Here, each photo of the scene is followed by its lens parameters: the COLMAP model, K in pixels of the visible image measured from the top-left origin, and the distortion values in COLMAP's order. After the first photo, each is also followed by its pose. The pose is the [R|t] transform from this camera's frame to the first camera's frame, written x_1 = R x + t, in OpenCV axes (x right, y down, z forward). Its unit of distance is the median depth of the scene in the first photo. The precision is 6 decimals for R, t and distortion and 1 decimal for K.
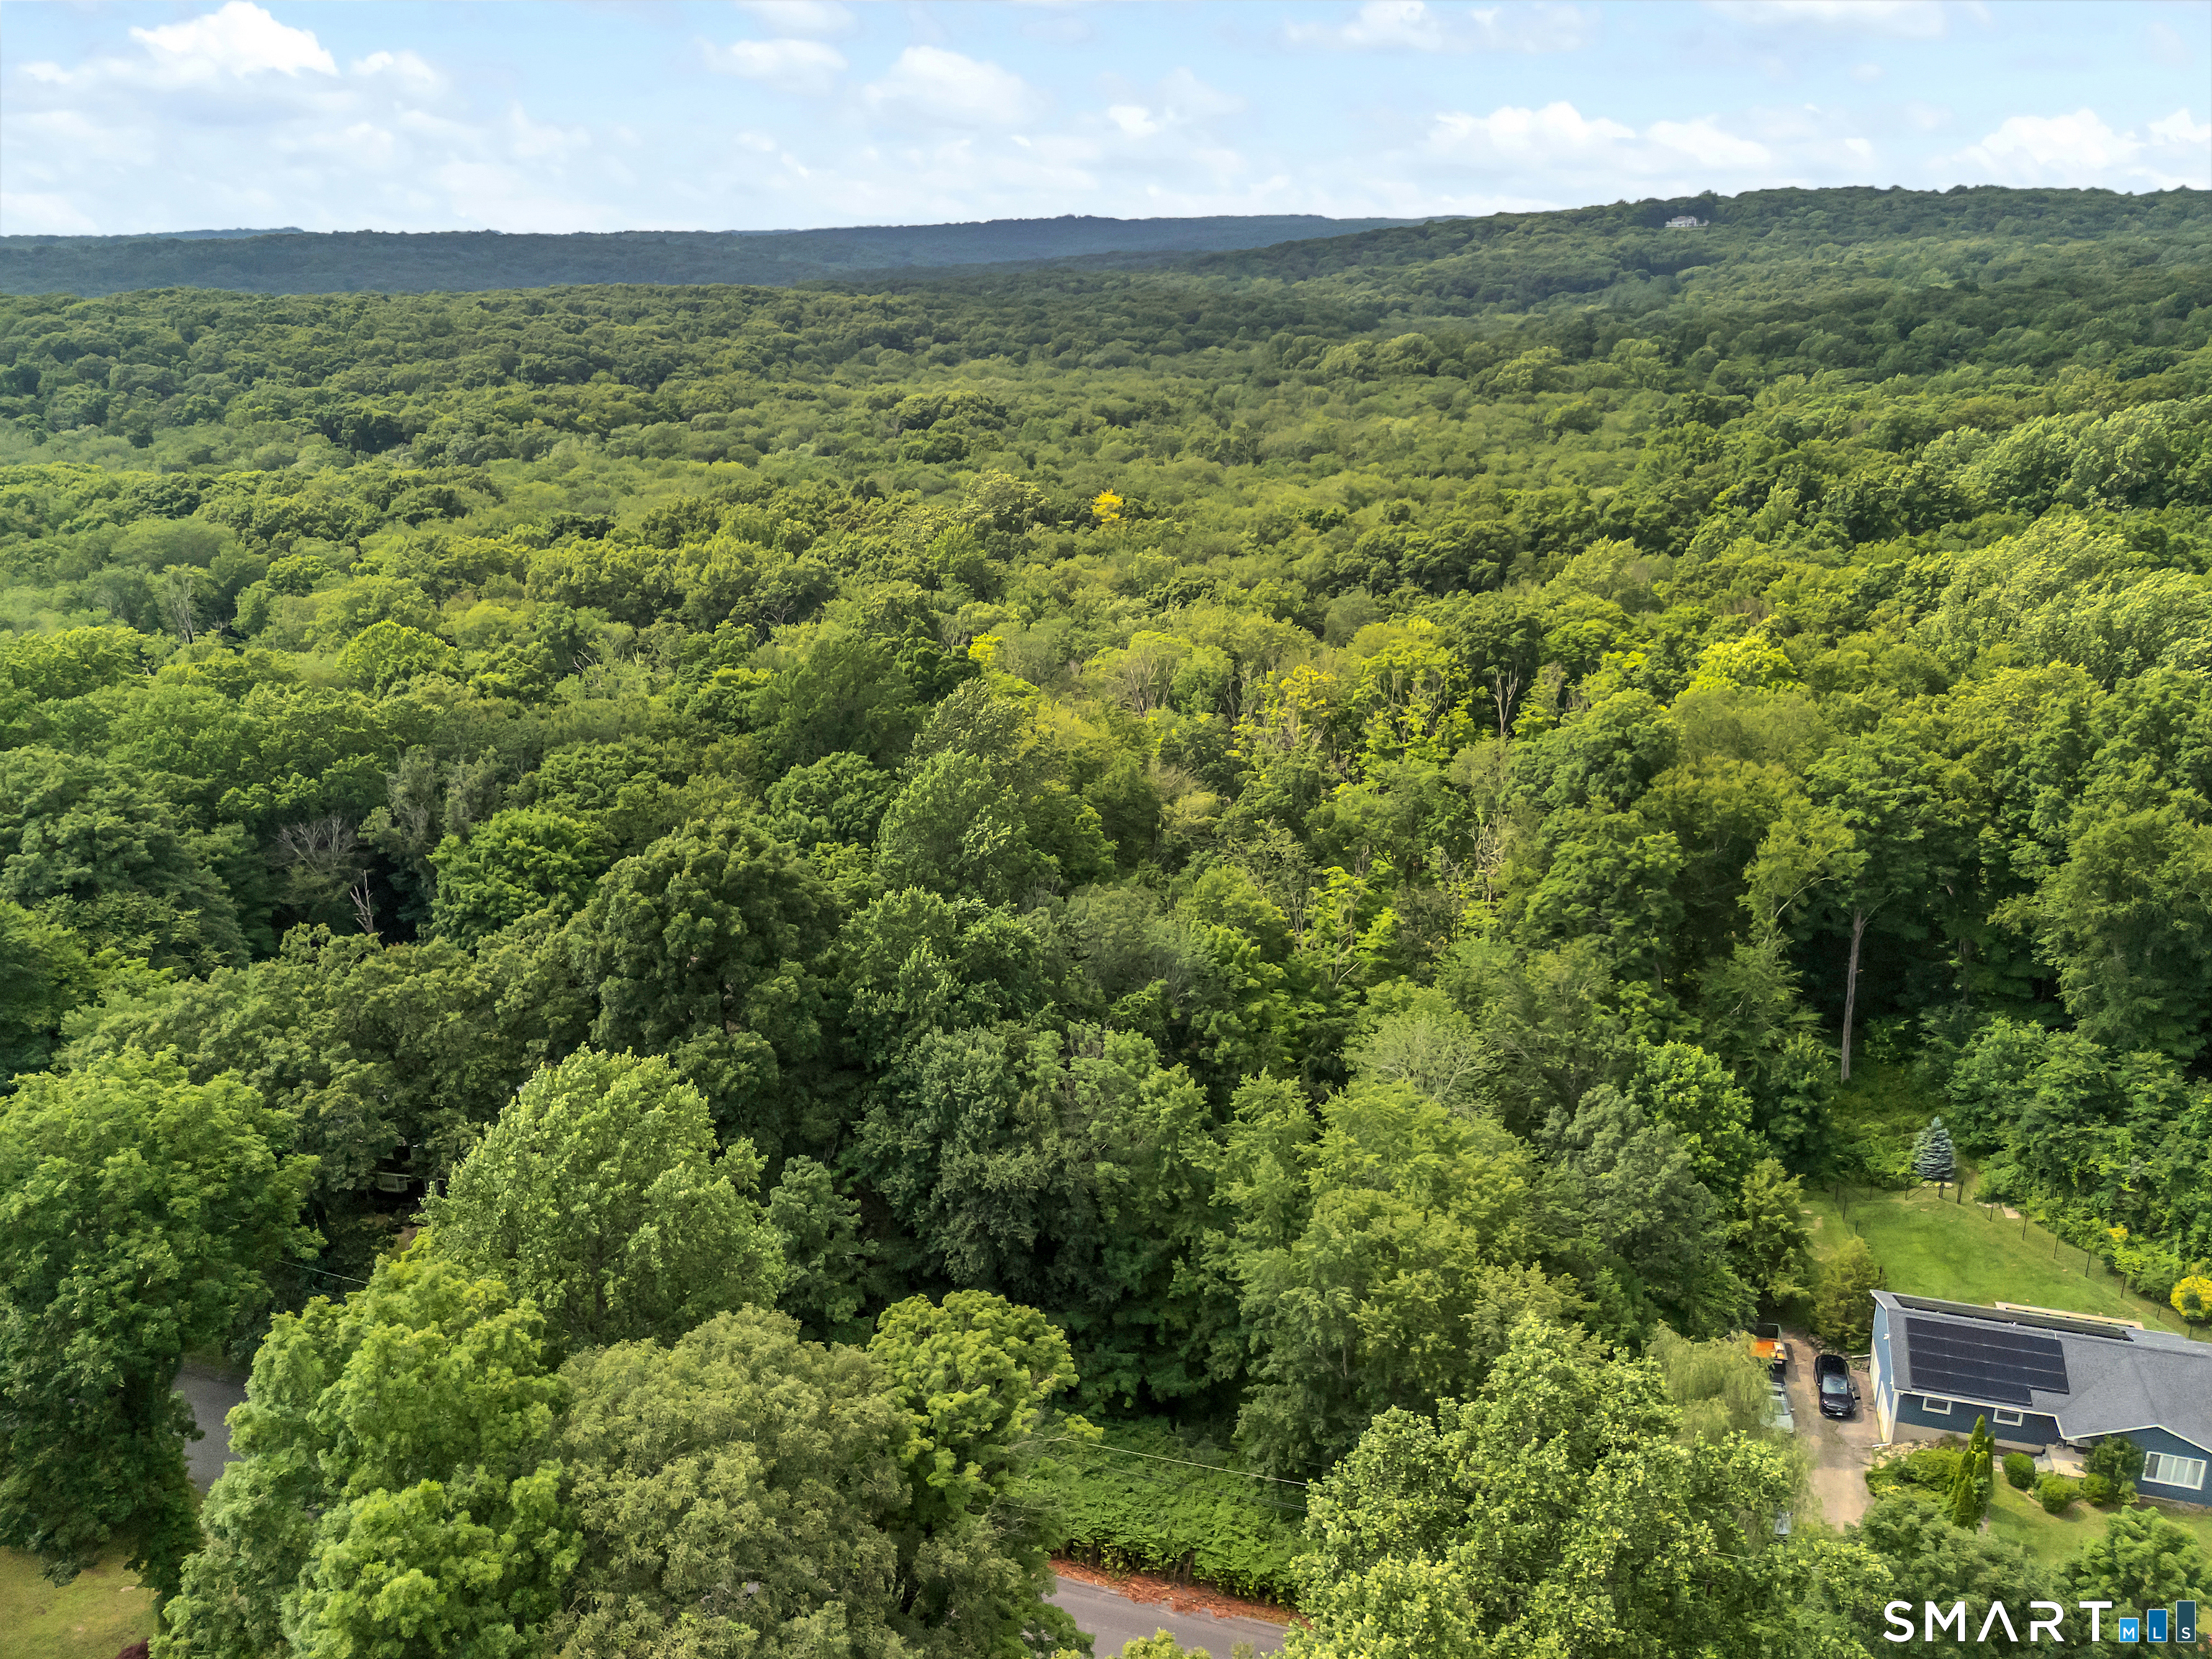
lens RADIAL K [[1644.2, 0, 1106.1], [0, 1644.2, 841.0], [0, 0, 1]] dist [0.068272, -0.056911]
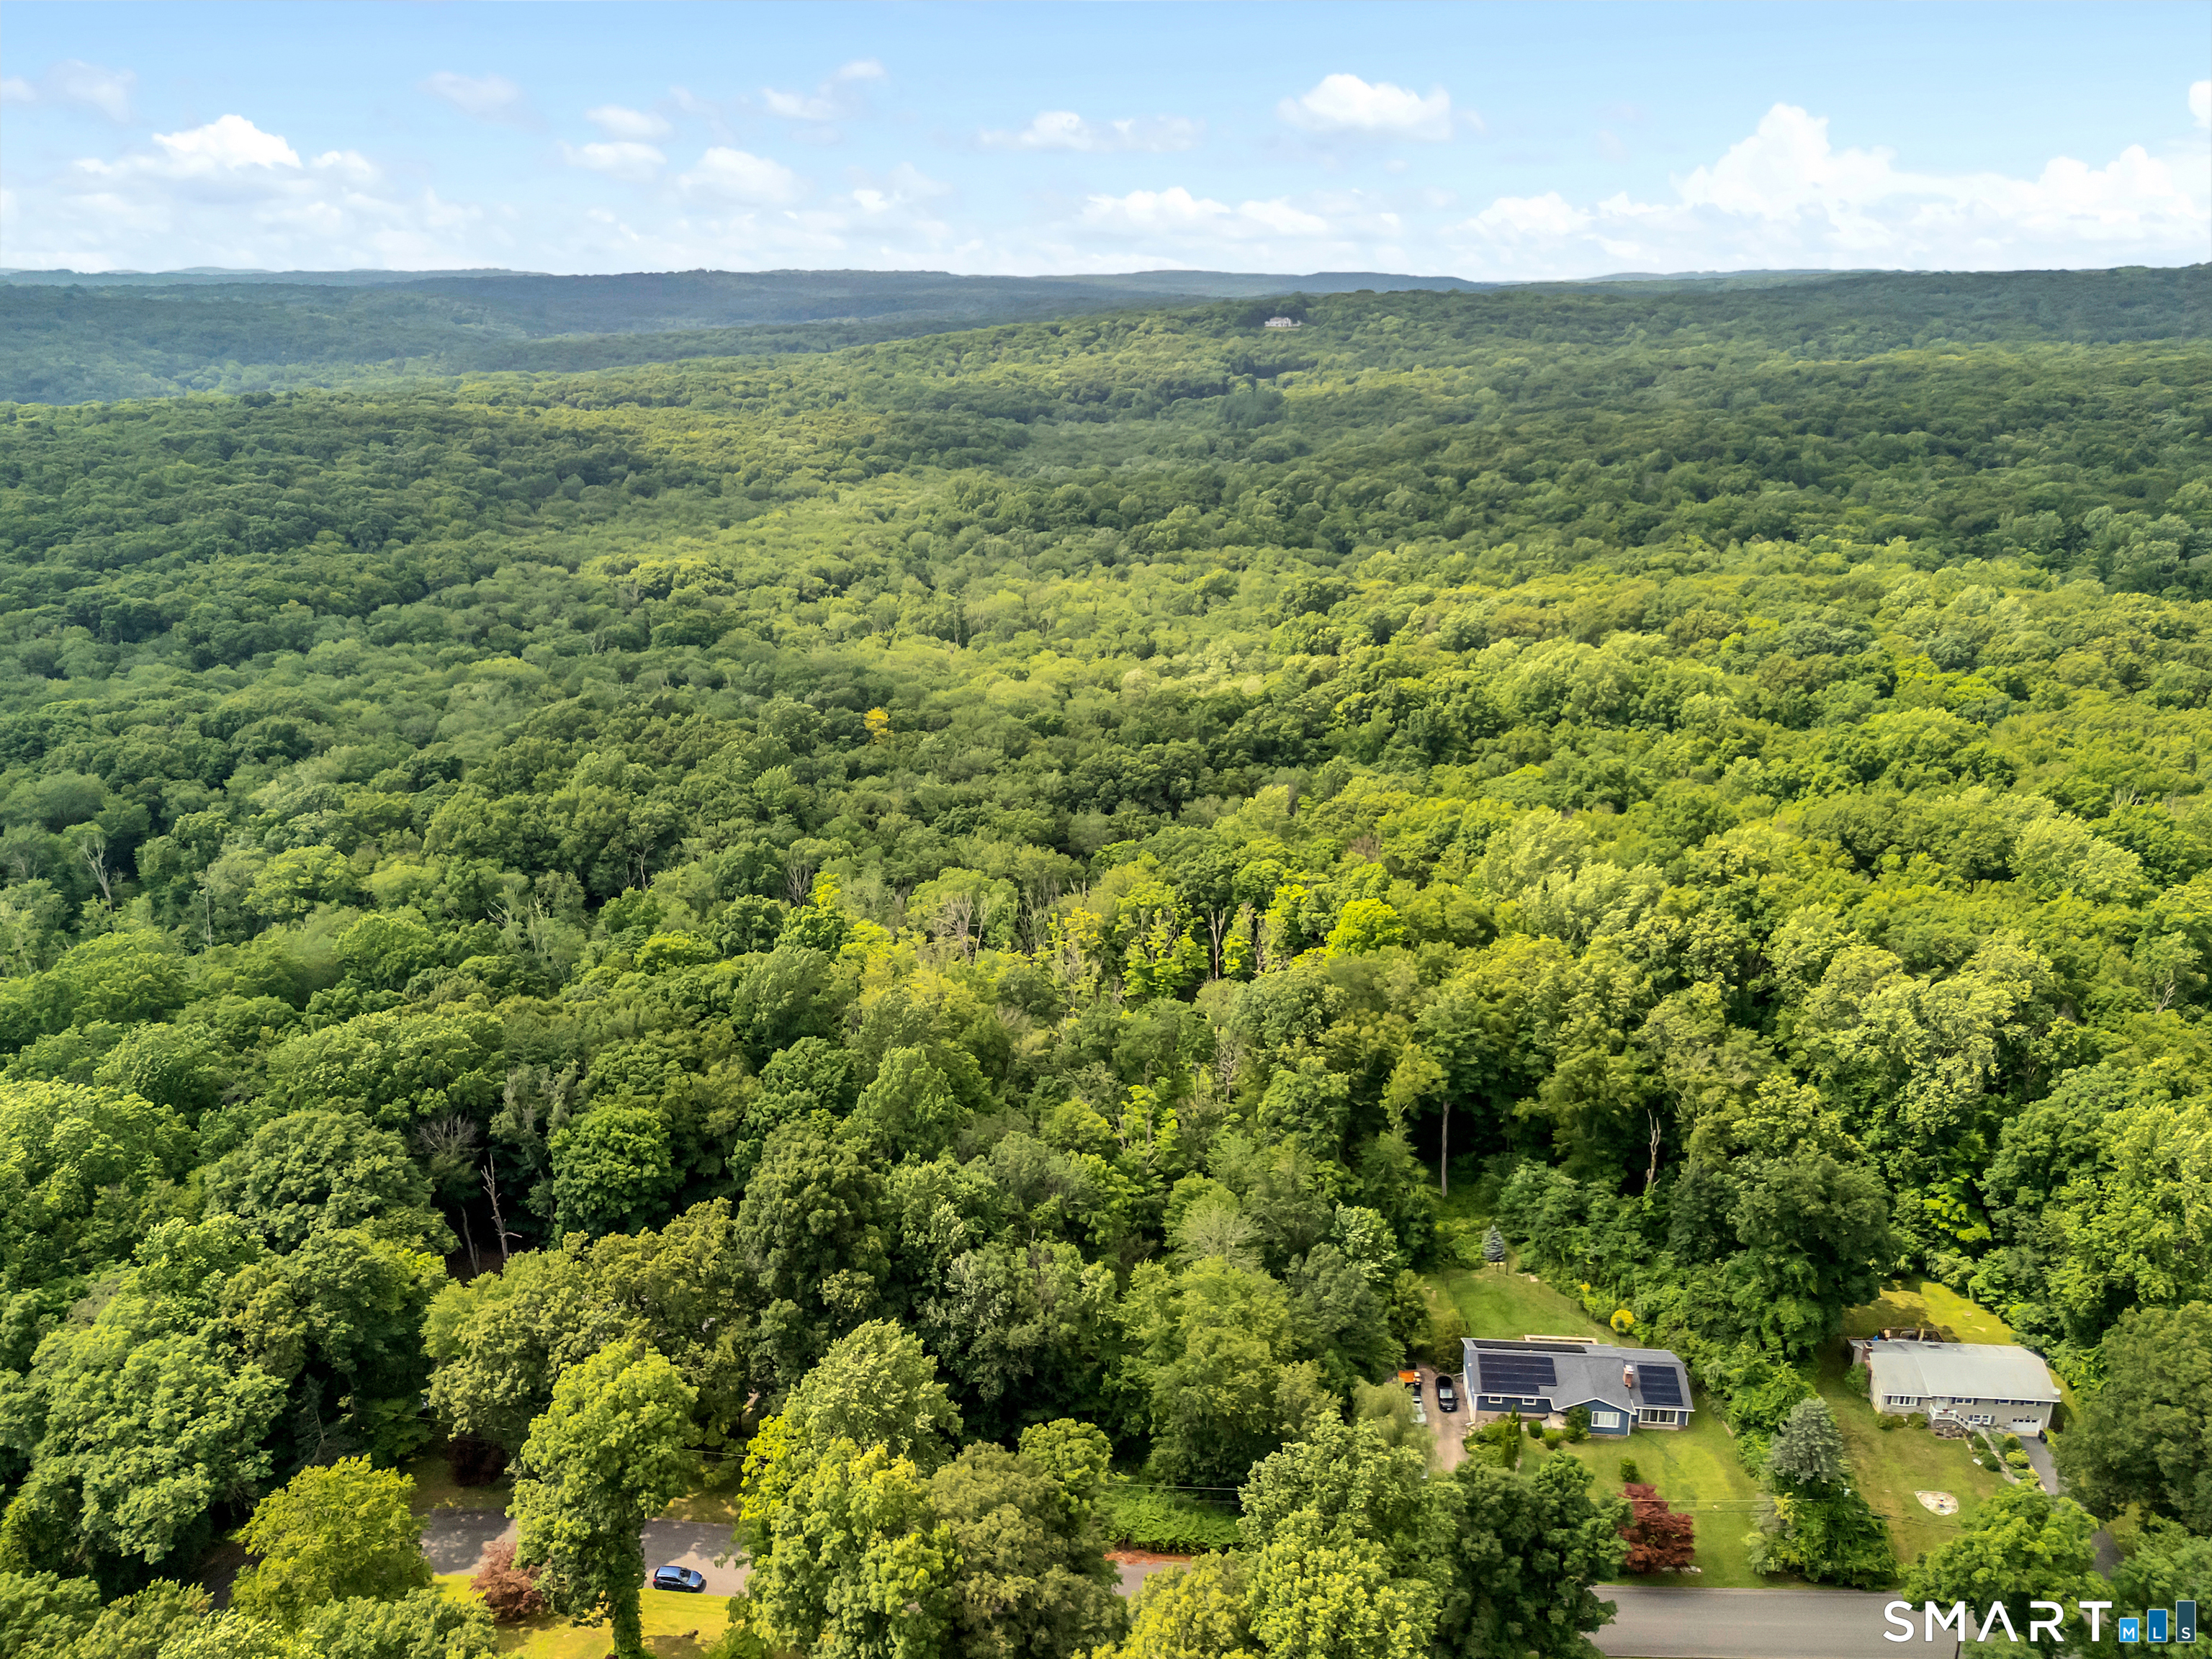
lens RADIAL K [[1644.2, 0, 1093.0], [0, 1644.2, 833.6], [0, 0, 1]] dist [0.068272, -0.056911]
pose [[0.976973, -0.055940, 0.205899, -0.249639], [0.057356, 0.998353, -0.000911, -0.269509], [-0.205509, 0.012700, 0.978573, -0.625367]]
